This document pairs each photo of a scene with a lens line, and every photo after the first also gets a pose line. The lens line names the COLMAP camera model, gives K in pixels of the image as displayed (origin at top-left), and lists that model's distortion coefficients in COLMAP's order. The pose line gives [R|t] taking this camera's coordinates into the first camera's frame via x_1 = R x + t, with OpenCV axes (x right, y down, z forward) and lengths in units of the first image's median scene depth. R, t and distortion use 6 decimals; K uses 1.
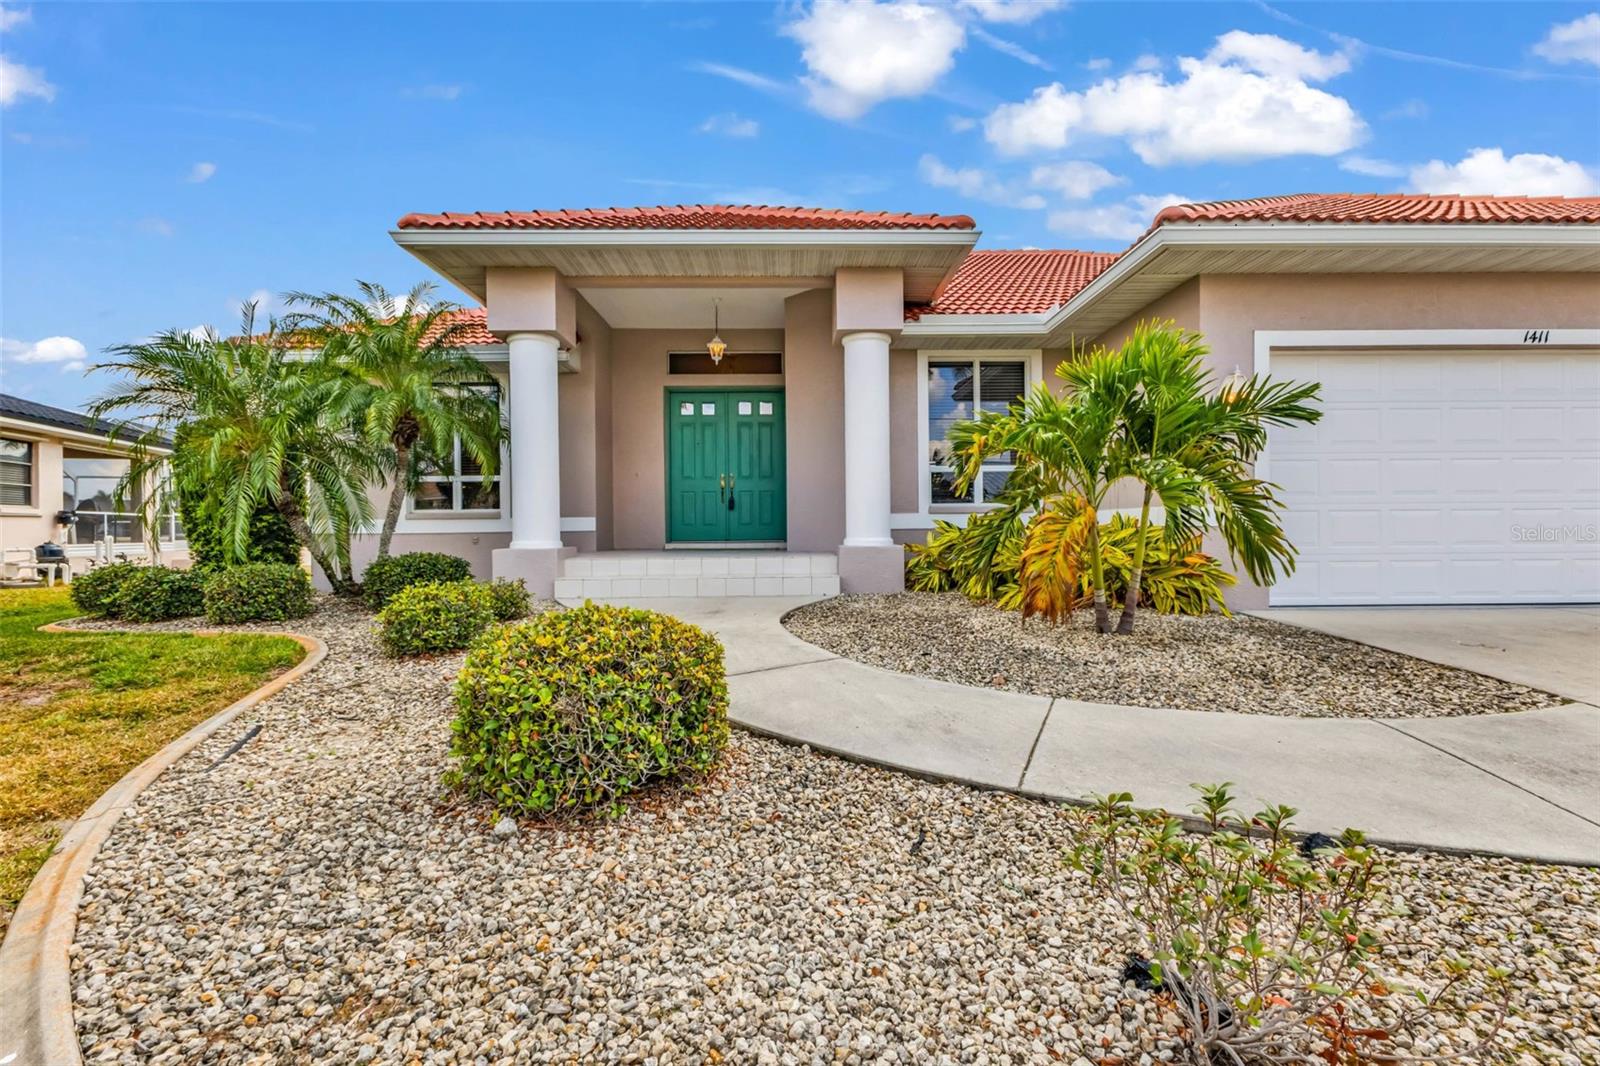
lens RADIAL K [[696.1, 0, 803.2], [0, 696.1, 527.1], [0, 0, 1]] dist [0.006738, -0.000366]
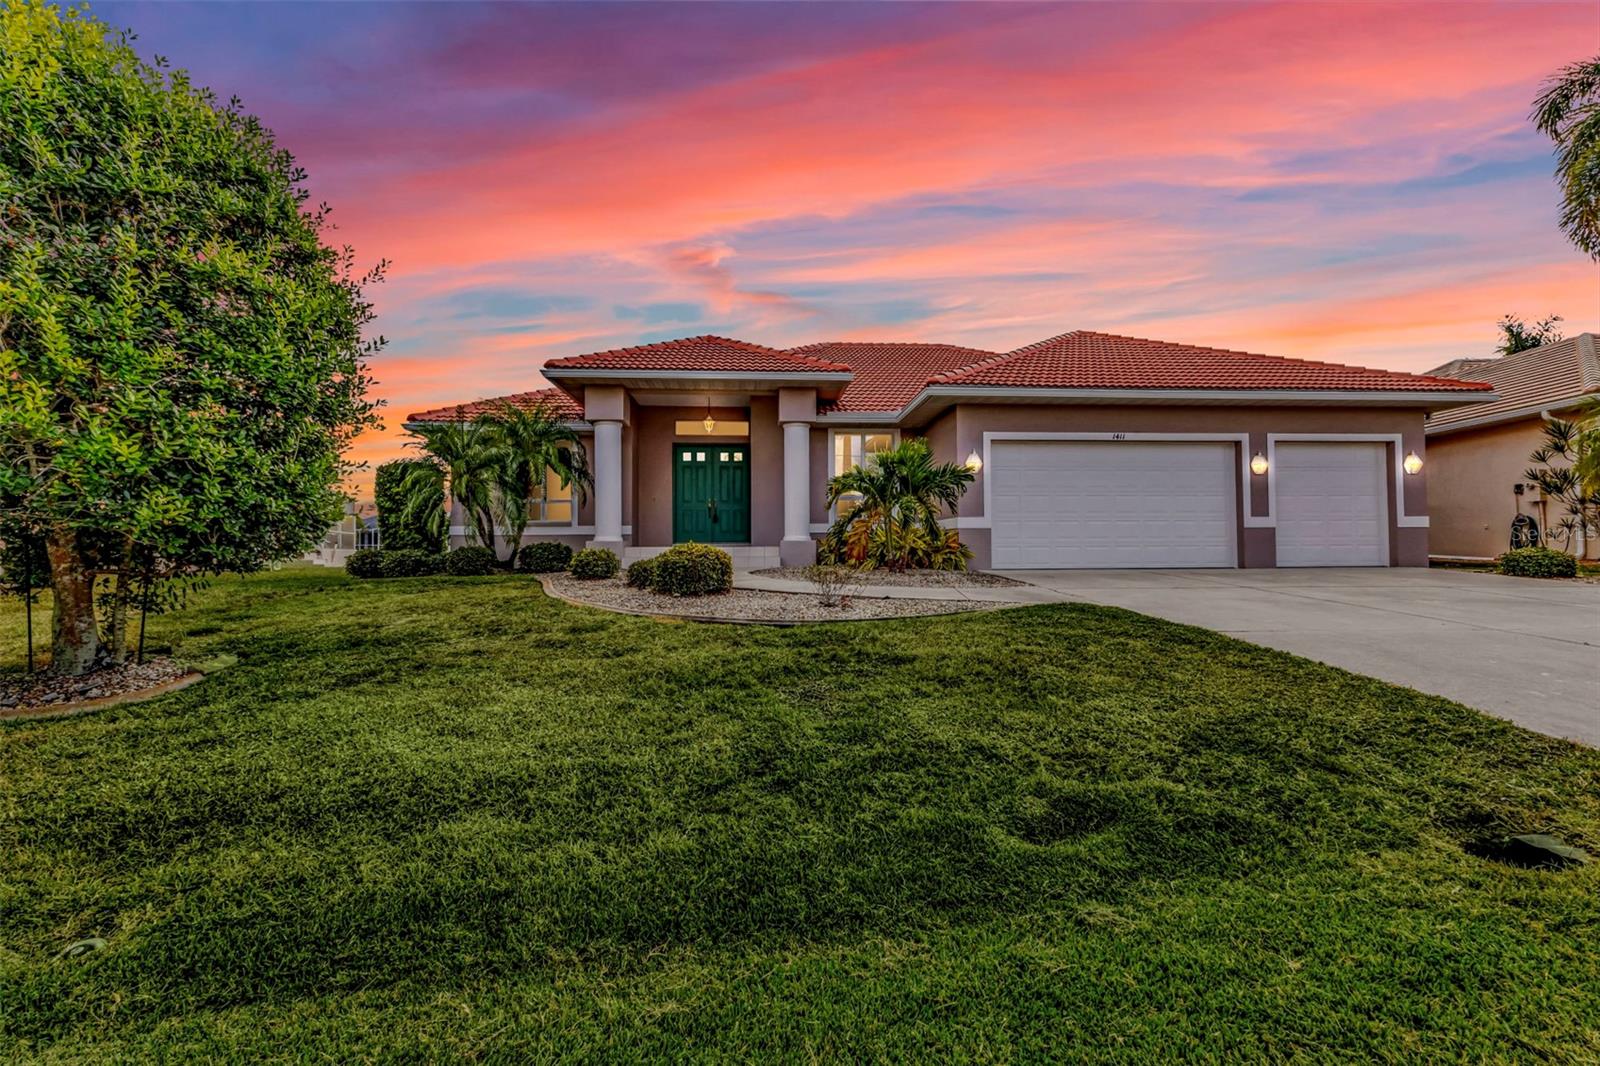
lens RADIAL K [[696.1, 0, 803.2], [0, 696.1, 527.1], [0, 0, 1]] dist [0.006738, -0.000366]
pose [[0.998742, 0.005571, 0.049827, 0.020948], [-0.003978, 0.999479, -0.032027, 0.049695], [-0.049980, 0.031789, 0.998244, -0.799326]]
